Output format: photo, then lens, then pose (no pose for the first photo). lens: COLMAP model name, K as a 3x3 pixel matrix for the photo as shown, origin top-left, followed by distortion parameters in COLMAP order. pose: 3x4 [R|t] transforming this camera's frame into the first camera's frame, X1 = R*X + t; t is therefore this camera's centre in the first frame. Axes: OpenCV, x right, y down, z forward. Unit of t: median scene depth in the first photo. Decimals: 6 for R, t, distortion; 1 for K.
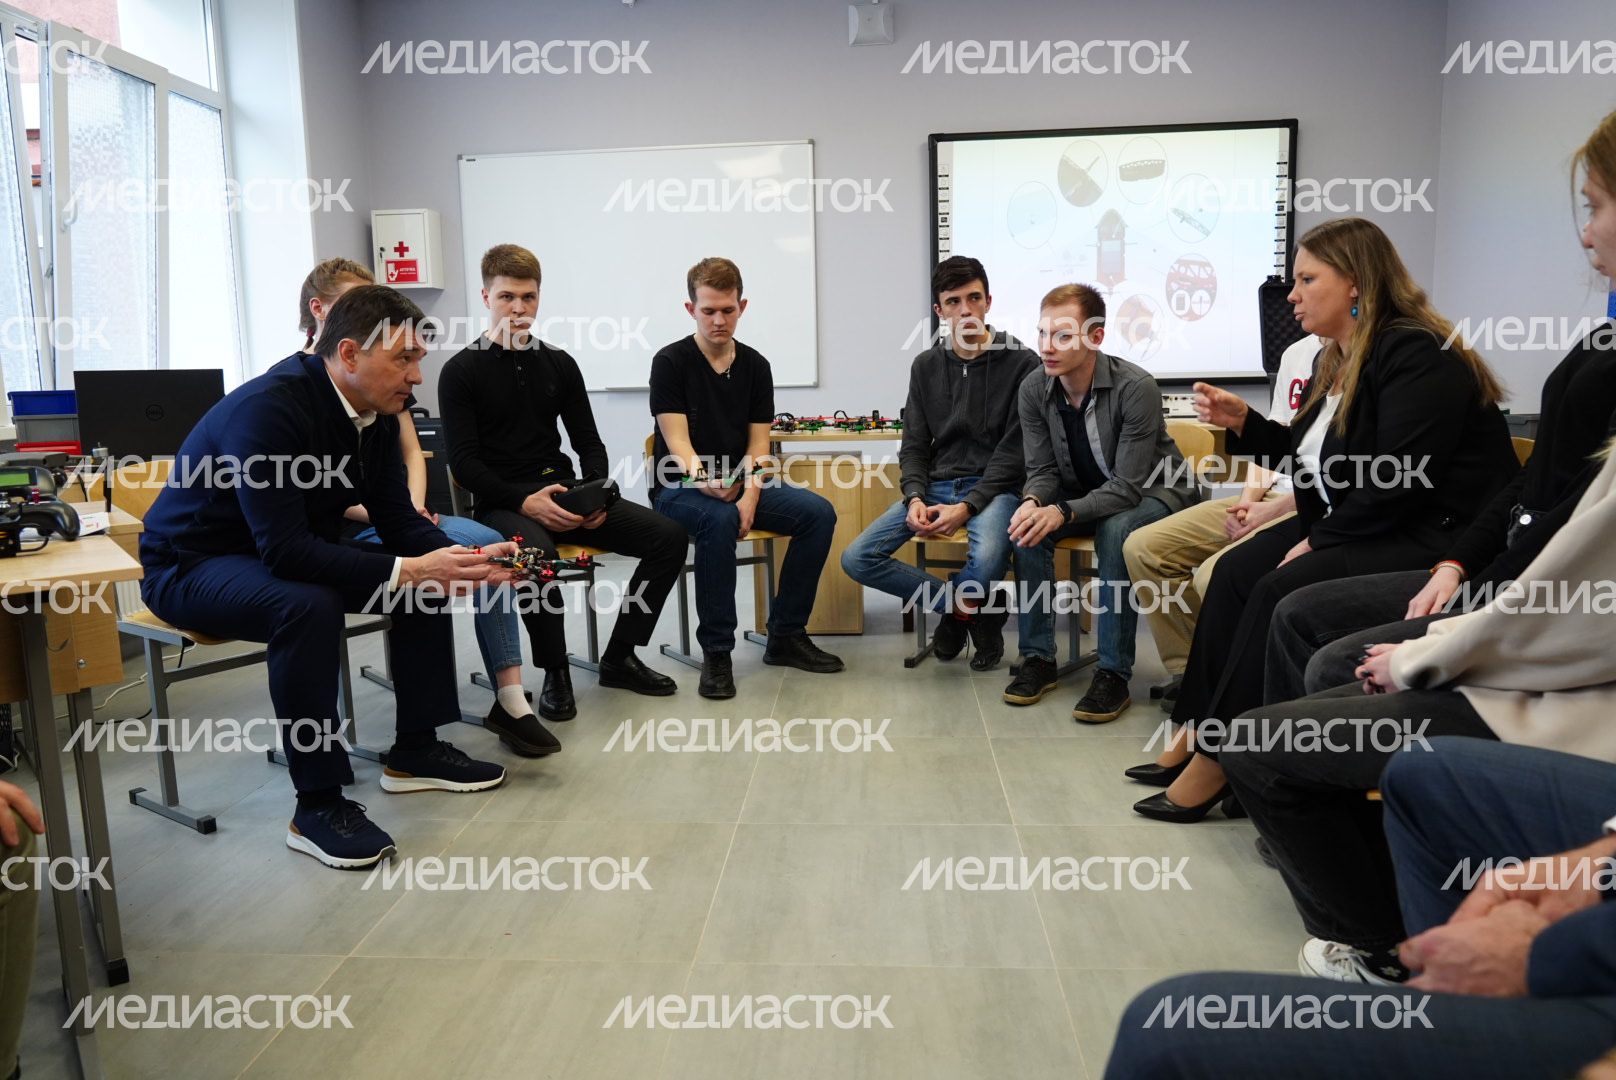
lens RADIAL K [[1144.5, 0, 803.2], [0, 1144.5, 539.5], [0, 0, 1]] dist [-0.029712, 0.014308]
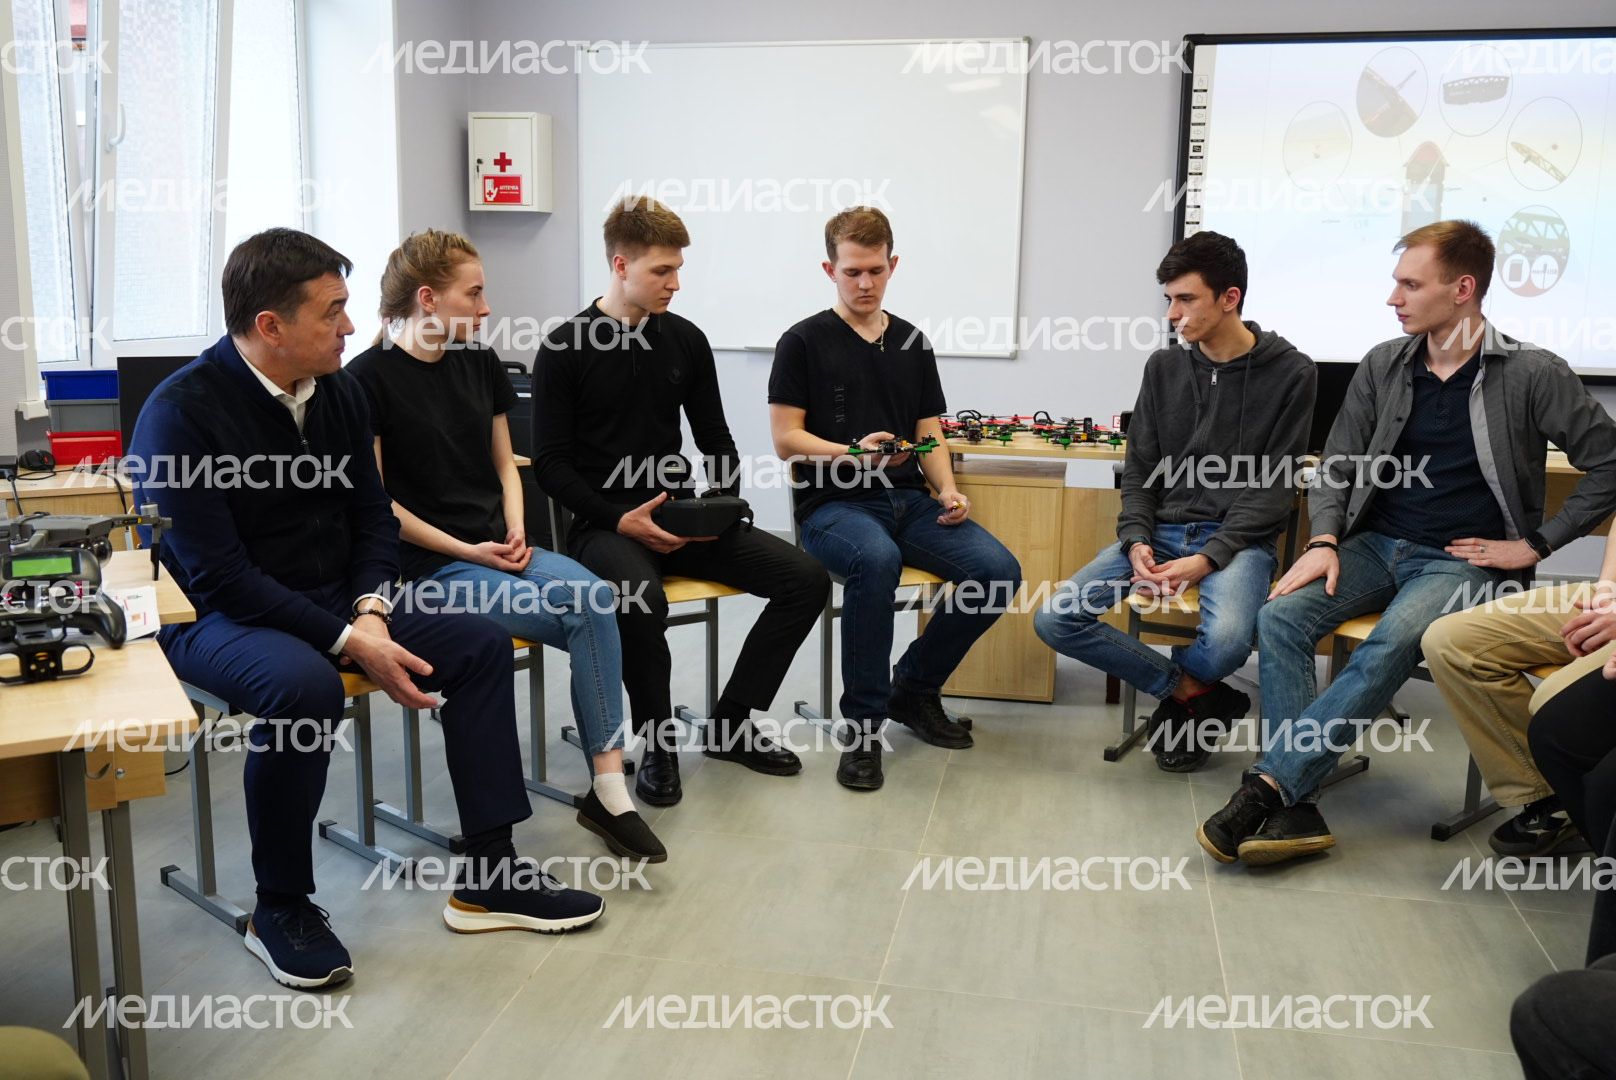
lens RADIAL K [[1468.5, 0, 804.2], [0, 1468.5, 537.5], [0, 0, 1]] dist [-0.007576, 0.000000]
pose [[0.990822, 0.062981, -0.119603, -0.003594], [-0.058610, 0.997490, 0.039719, -0.066952], [0.121805, -0.032344, 0.992027, -0.011063]]
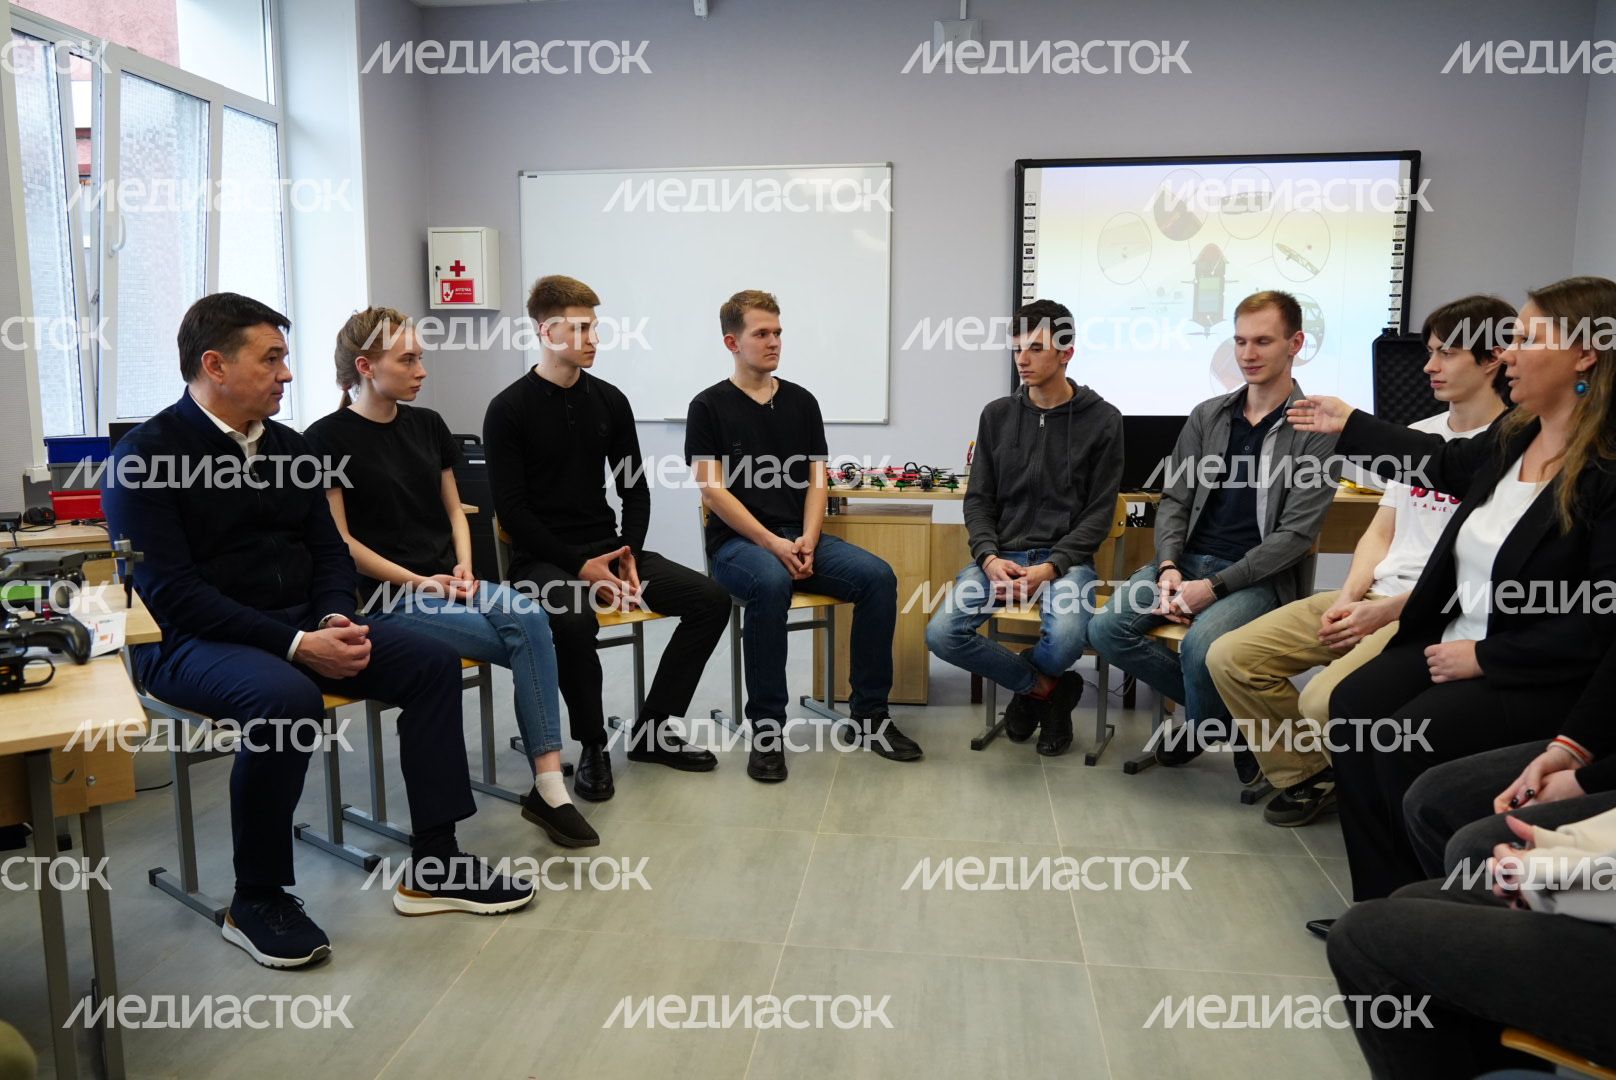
lens RADIAL K [[1194.5, 0, 803.8], [0, 1194.5, 540.1], [0, 0, 1]] dist [-0.029229, 0.016100]
pose [[0.997981, 0.034294, -0.053452, -0.000956], [-0.034456, 0.999404, -0.002106, -0.051339], [0.053348, 0.003943, 0.998568, 0.024143]]
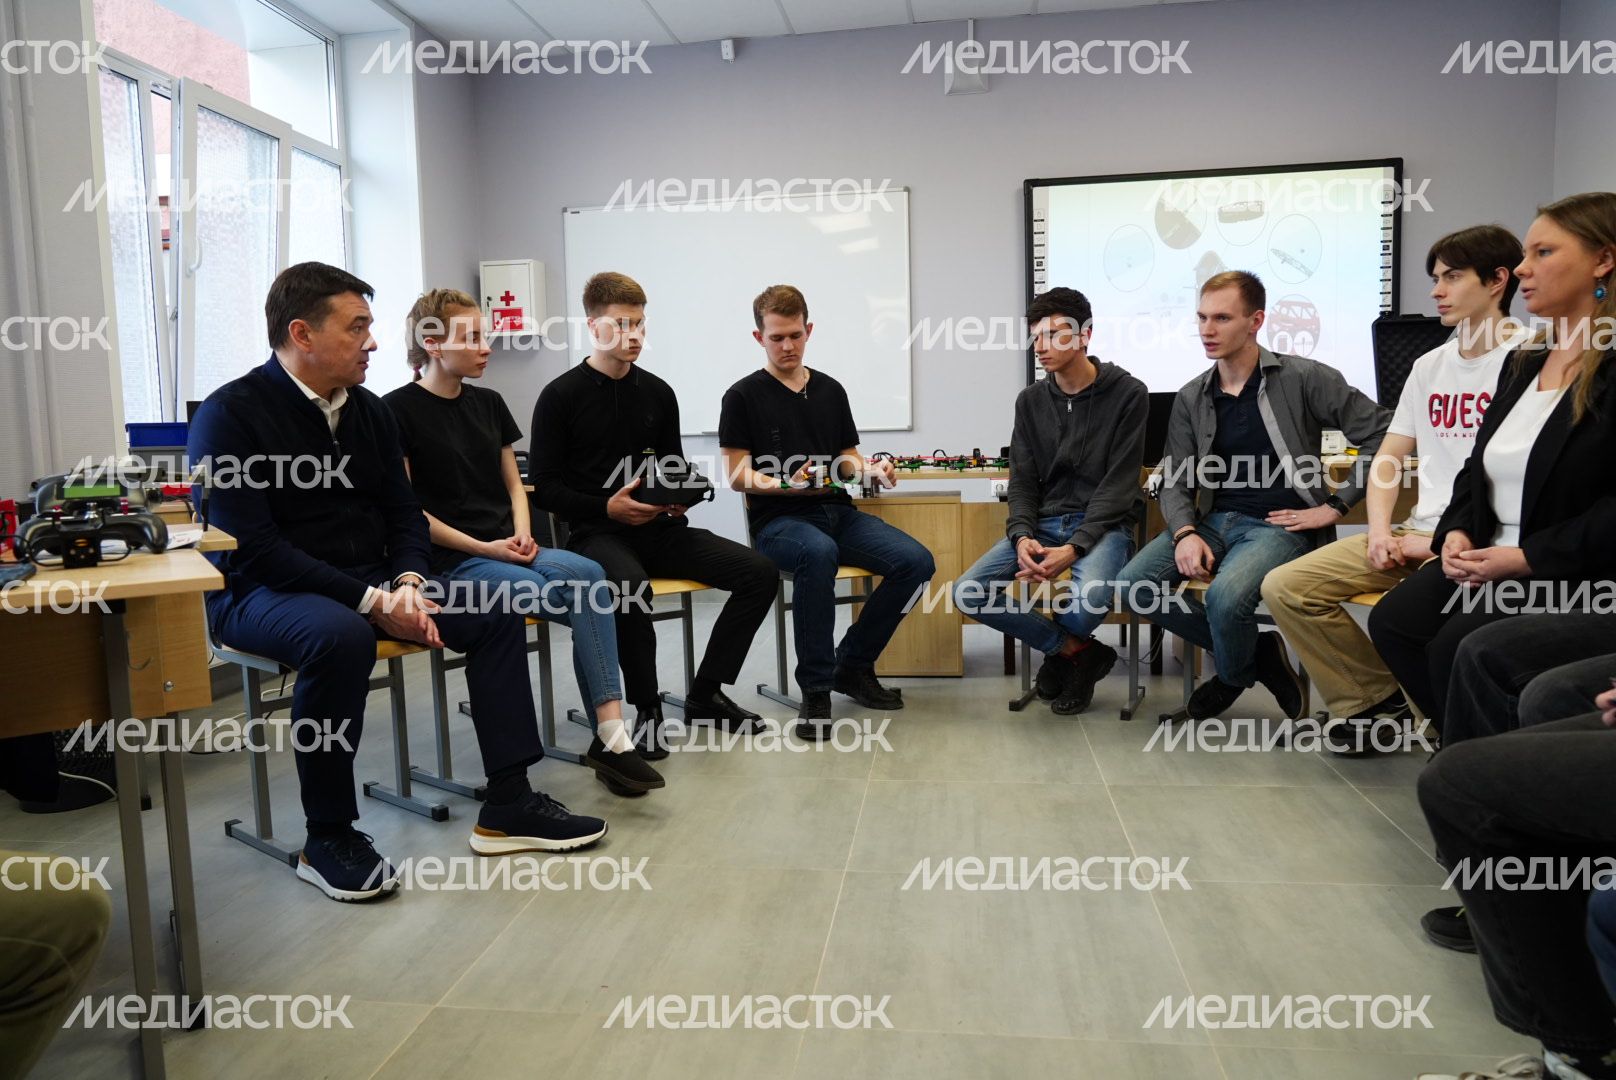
lens RADIAL K [[1102.6, 0, 809.2], [0, 1102.6, 539.5], [0, 0, 1]] dist [-0.034961, 0.017340]
pose [[0.997718, 0.004266, -0.067380, -0.018084], [-0.007434, 0.998875, -0.046838, 0.012052], [0.067104, 0.047232, 0.996627, 0.054847]]
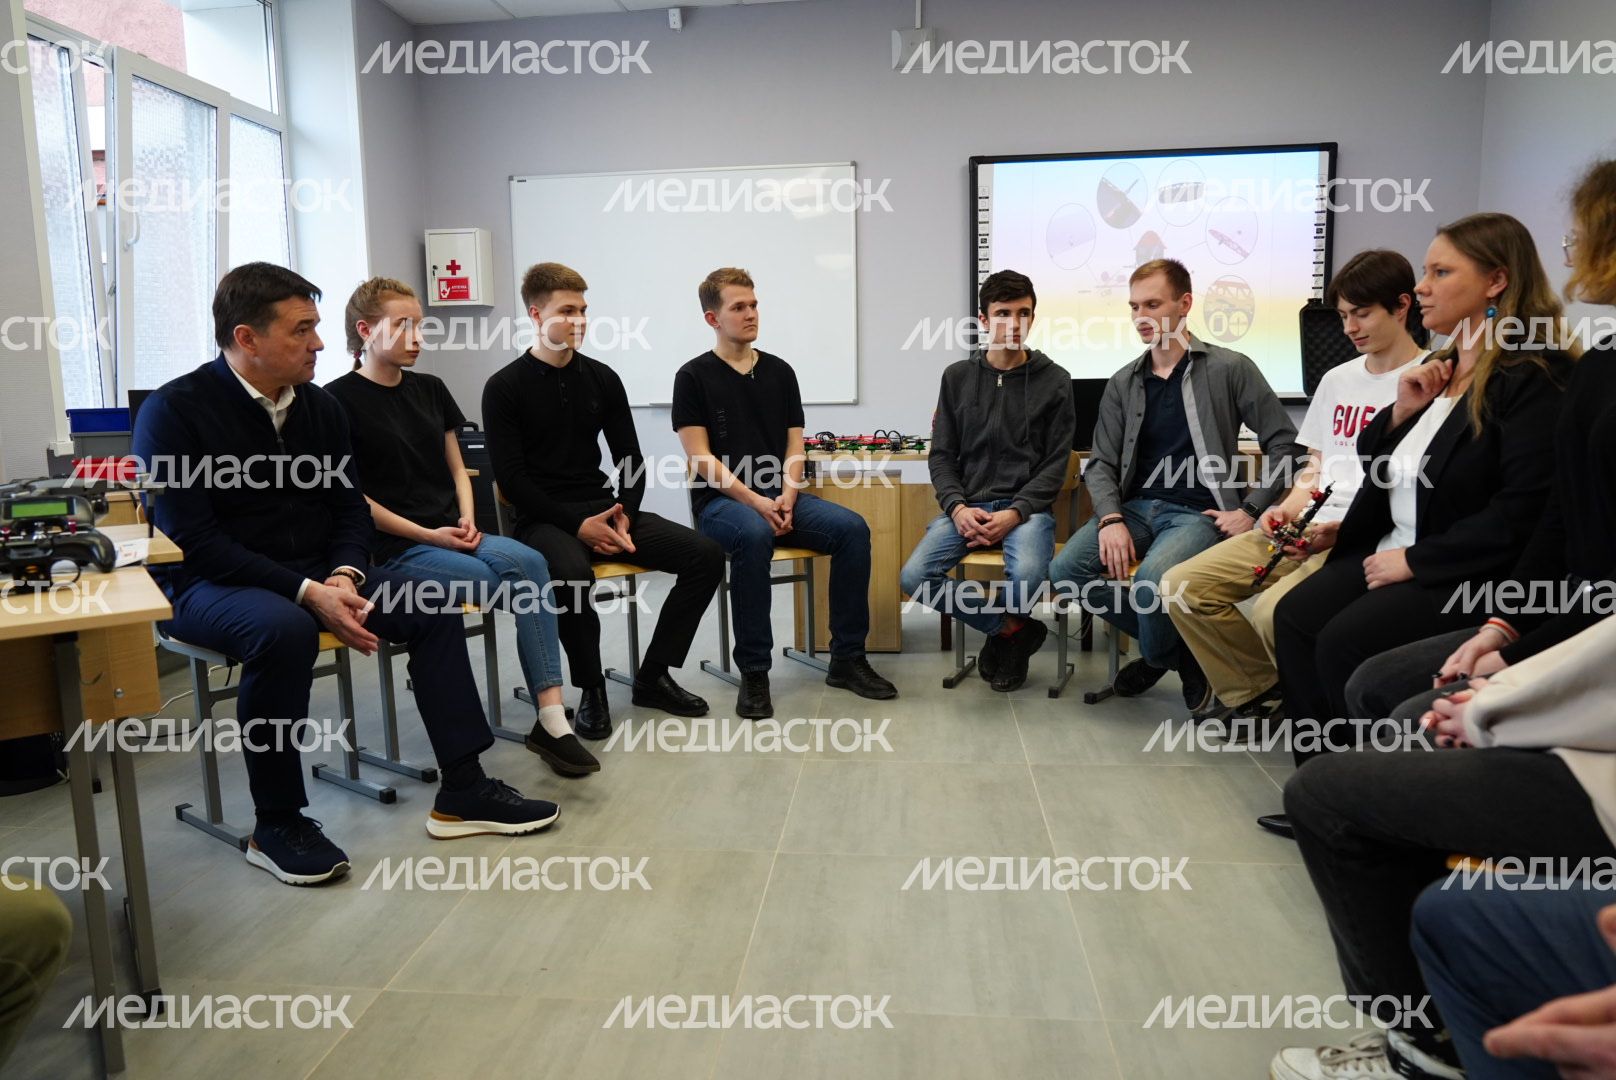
lens RADIAL K [[1102.6, 0, 808.3], [0, 1102.6, 540.4], [0, 0, 1]] dist [-0.034961, 0.017340]
pose [[0.999570, 0.010853, -0.027236, -0.004584], [-0.010949, 0.999934, -0.003378, -0.013053], [0.027197, 0.003675, 0.999623, 0.029861]]
